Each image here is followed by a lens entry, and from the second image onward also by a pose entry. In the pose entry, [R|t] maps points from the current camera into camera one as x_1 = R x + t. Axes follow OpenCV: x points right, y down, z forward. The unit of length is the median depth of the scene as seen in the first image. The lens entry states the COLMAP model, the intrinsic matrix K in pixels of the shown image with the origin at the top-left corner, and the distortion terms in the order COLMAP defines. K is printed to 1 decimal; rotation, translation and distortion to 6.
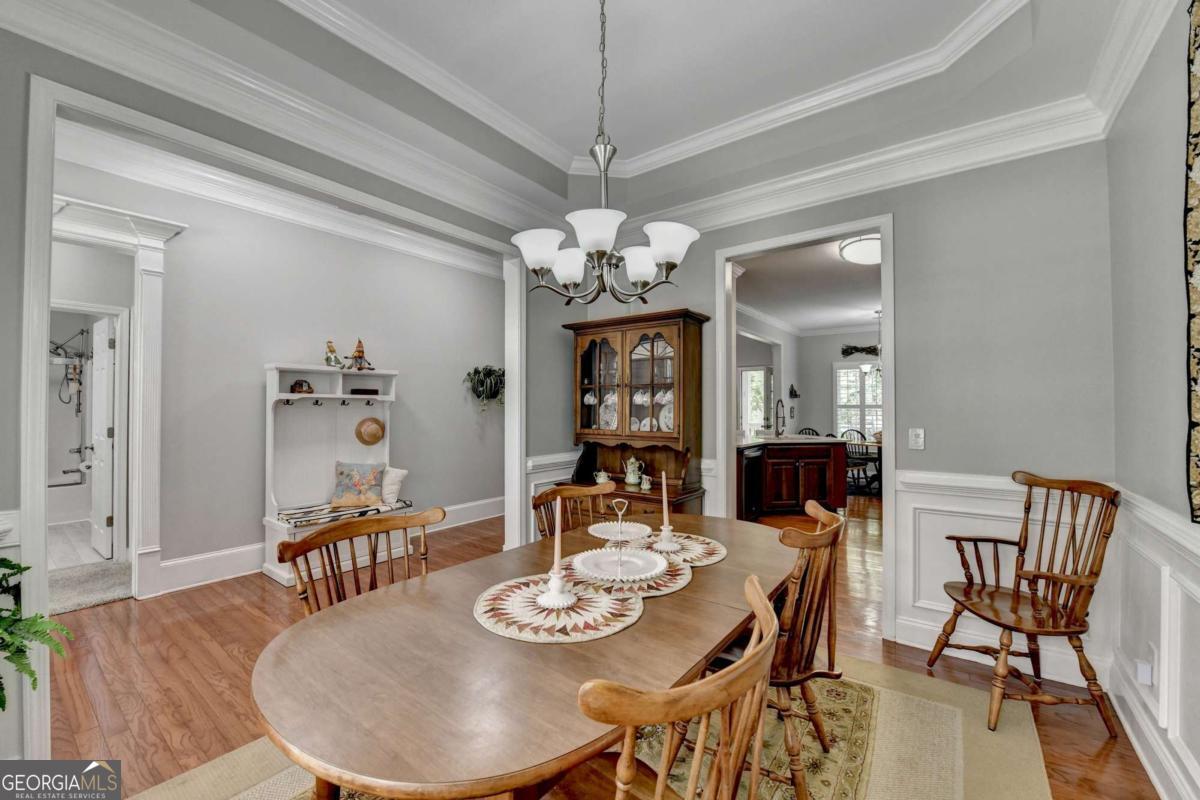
lens RADIAL K [[480.1, 0, 588.9], [0, 480.1, 403.0], [0, 0, 1]] dist [-0.017519, -0.000657]
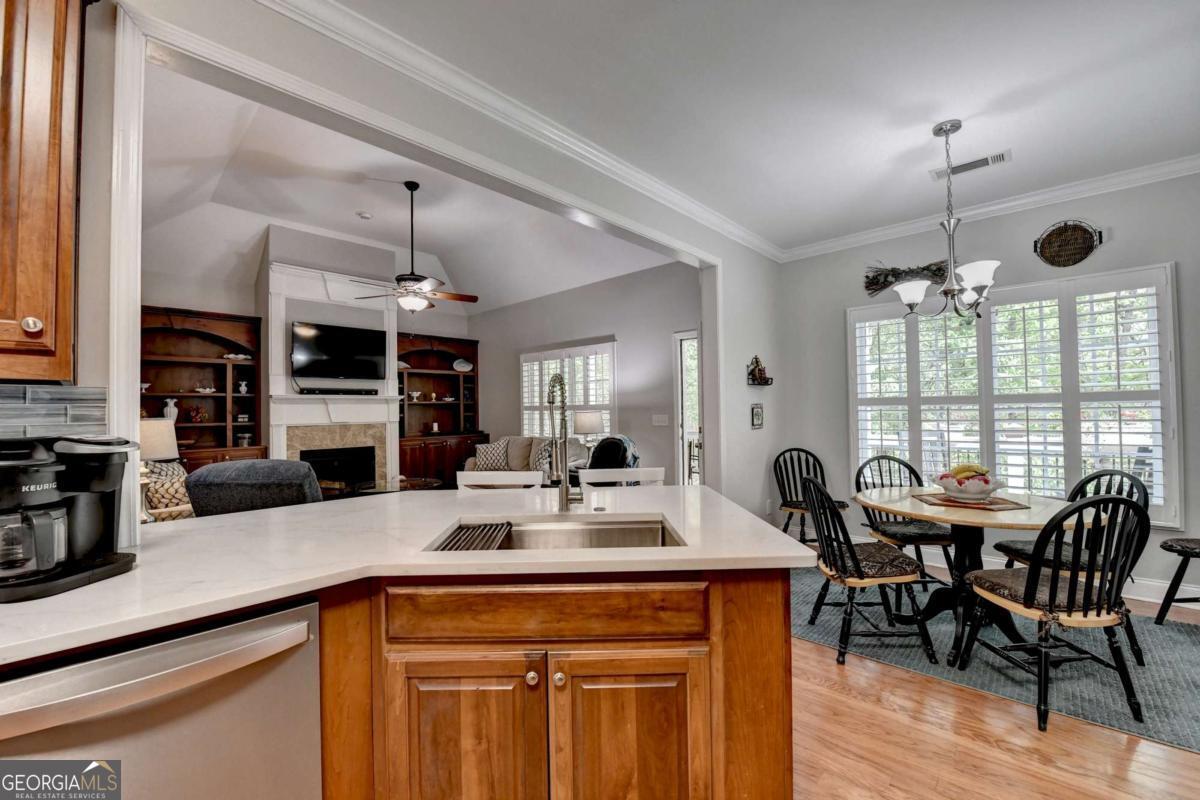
lens RADIAL K [[480.1, 0, 588.9], [0, 480.1, 403.0], [0, 0, 1]] dist [-0.017519, -0.000657]
pose [[0.993863, -0.016497, -0.109384, 0.321094], [0.015818, 0.999850, -0.007075, 0.007098], [0.109484, 0.005301, 0.993974, 0.528177]]
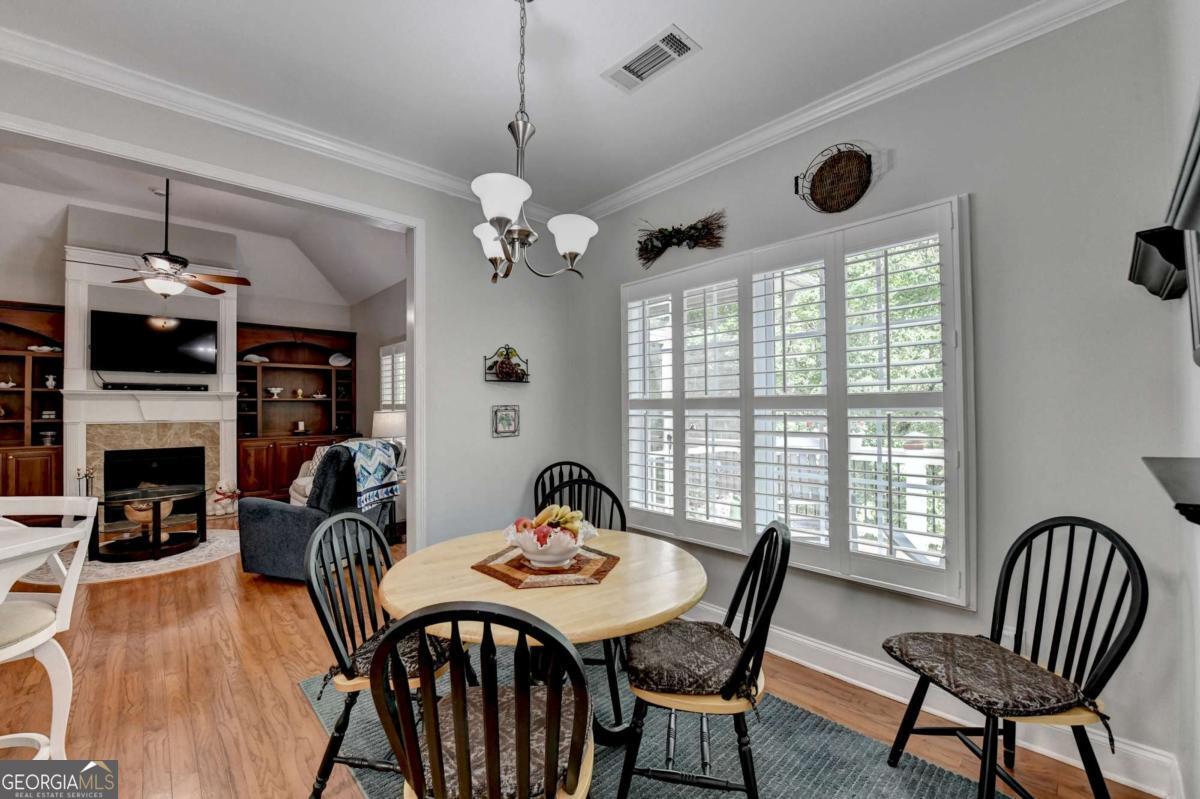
lens RADIAL K [[480.1, 0, 588.9], [0, 480.1, 402.5], [0, 0, 1]] dist [-0.017519, -0.000657]
pose [[0.985099, -0.006743, -0.171858, 0.566999], [0.006139, 0.999973, -0.004049, 0.006778], [0.171881, 0.002934, 0.985113, 0.659200]]
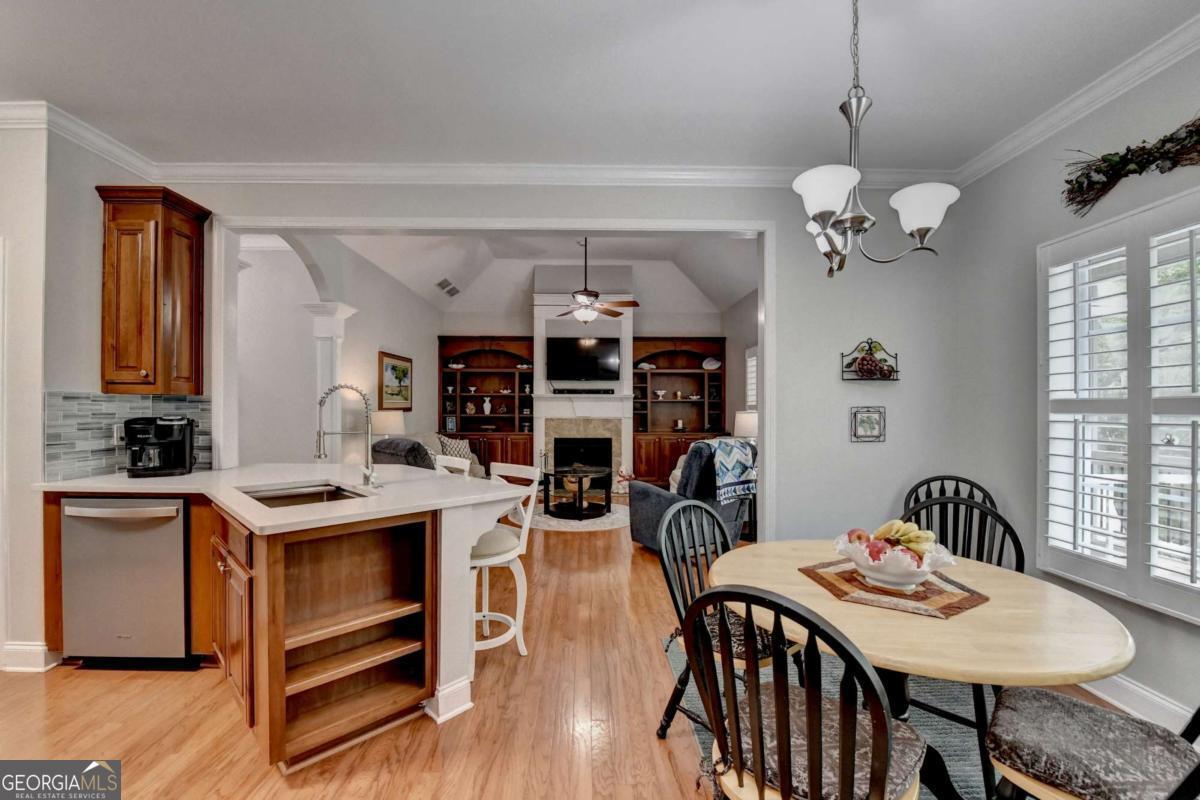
lens RADIAL K [[494.5, 0, 598.5], [0, 494.5, 410.5], [0, 0, 1]] dist [-0.011125, -0.005543]
pose [[0.626743, 0.005016, -0.779210, 0.588941], [0.002166, 0.999964, 0.008180, 0.006607], [0.779223, -0.006815, 0.626709, 0.655409]]
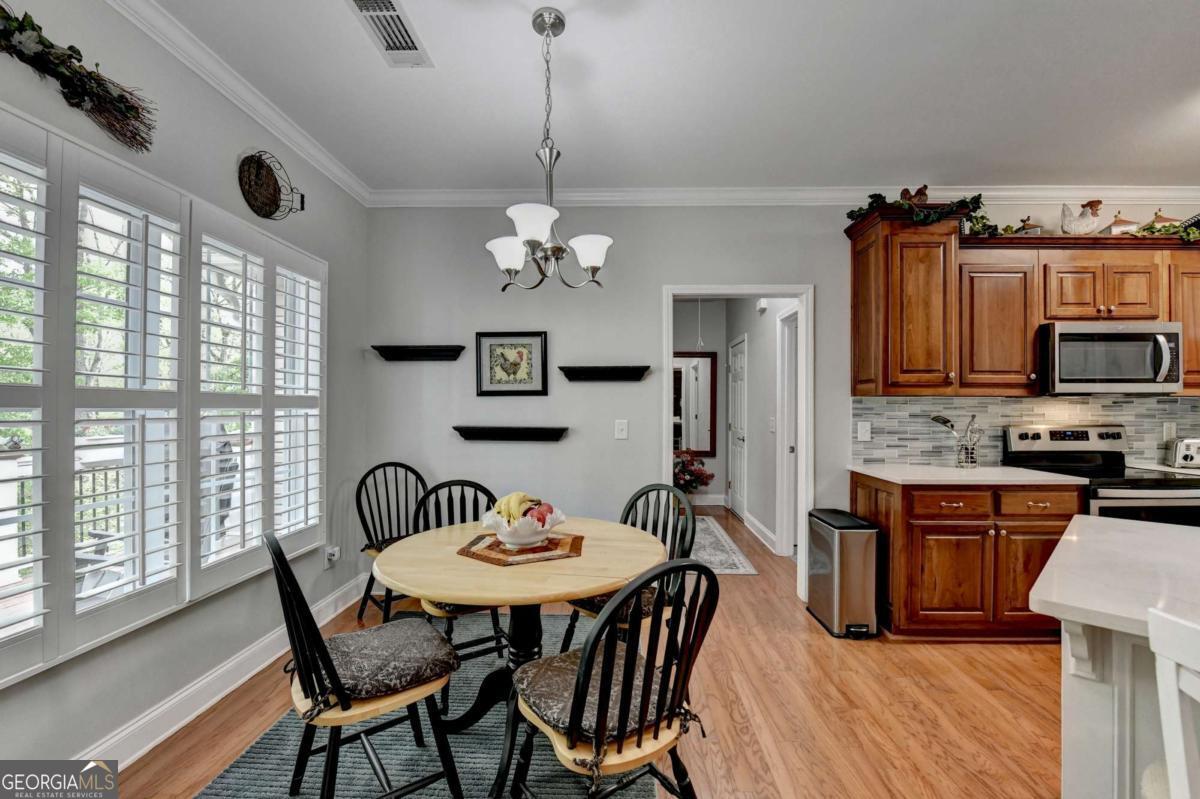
lens RADIAL K [[483.8, 0, 606.5], [0, 483.8, 407.3], [0, 0, 1]] dist [-0.018590, -0.000234]
pose [[-0.584429, 0.003944, 0.811435, 0.328225], [-0.009502, 0.999886, -0.011704, 0.010649], [-0.811389, -0.014551, -0.584325, 0.935627]]
